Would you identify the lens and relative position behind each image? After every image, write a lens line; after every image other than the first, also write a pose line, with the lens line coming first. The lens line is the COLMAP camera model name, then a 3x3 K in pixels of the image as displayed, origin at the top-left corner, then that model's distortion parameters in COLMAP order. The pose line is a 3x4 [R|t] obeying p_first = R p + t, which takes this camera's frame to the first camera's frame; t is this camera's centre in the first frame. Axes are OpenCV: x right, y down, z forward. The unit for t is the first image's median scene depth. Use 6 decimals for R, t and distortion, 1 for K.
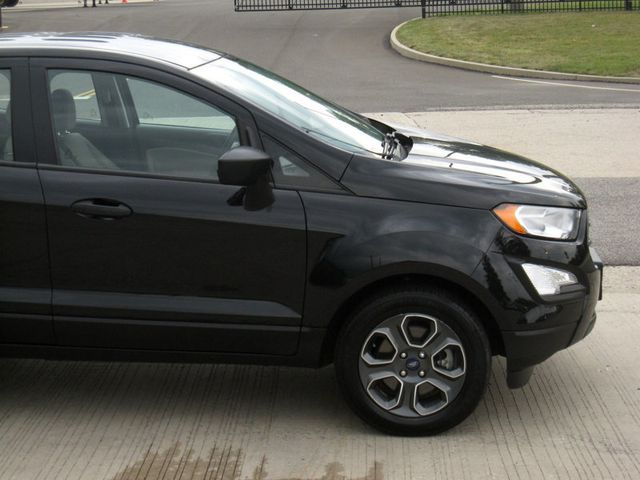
lens RADIAL K [[1278.5, 0, 318.3], [0, 1278.5, 237.3], [0, 0, 1]] dist [-0.151454, 0.000000]
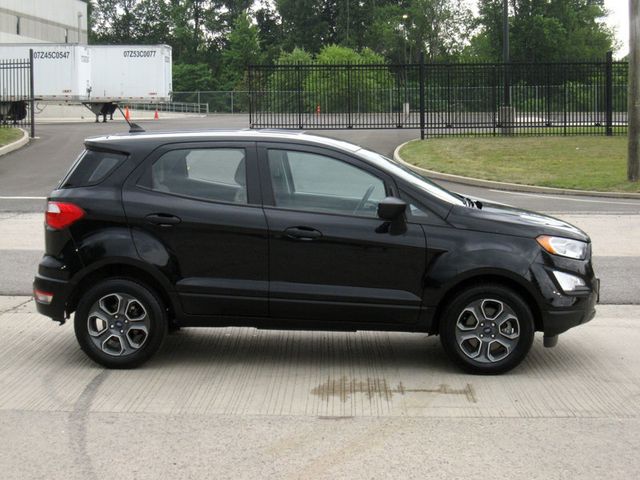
lens RADIAL K [[1278.5, 0, 324.9], [0, 1278.5, 235.3], [0, 0, 1]] dist [-0.151454, 0.000000]
pose [[0.999538, 0.021810, 0.021150, -0.151497], [-0.019663, 0.995101, -0.096889, 0.121976], [-0.023160, 0.096428, 0.995070, -0.568391]]
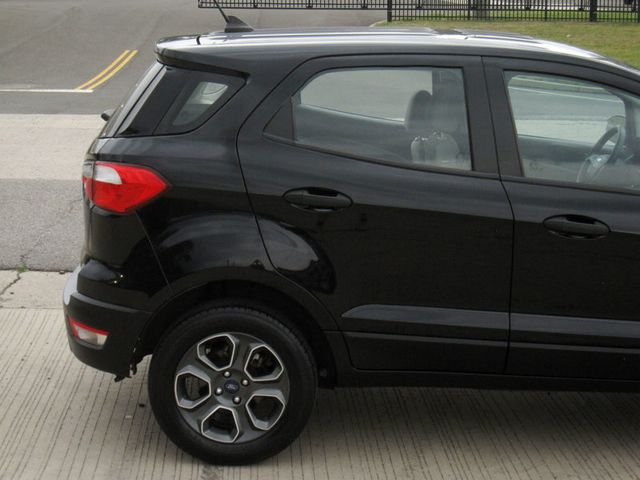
lens RADIAL K [[1278.5, 0, 334.4], [0, 1278.5, 260.2], [0, 0, 1]] dist [-0.151454, 0.000000]
pose [[0.994724, 0.020470, 0.100521, -0.372244], [-0.022183, 0.999627, 0.015951, -0.007562], [-0.100157, -0.018097, 0.994807, 0.090160]]
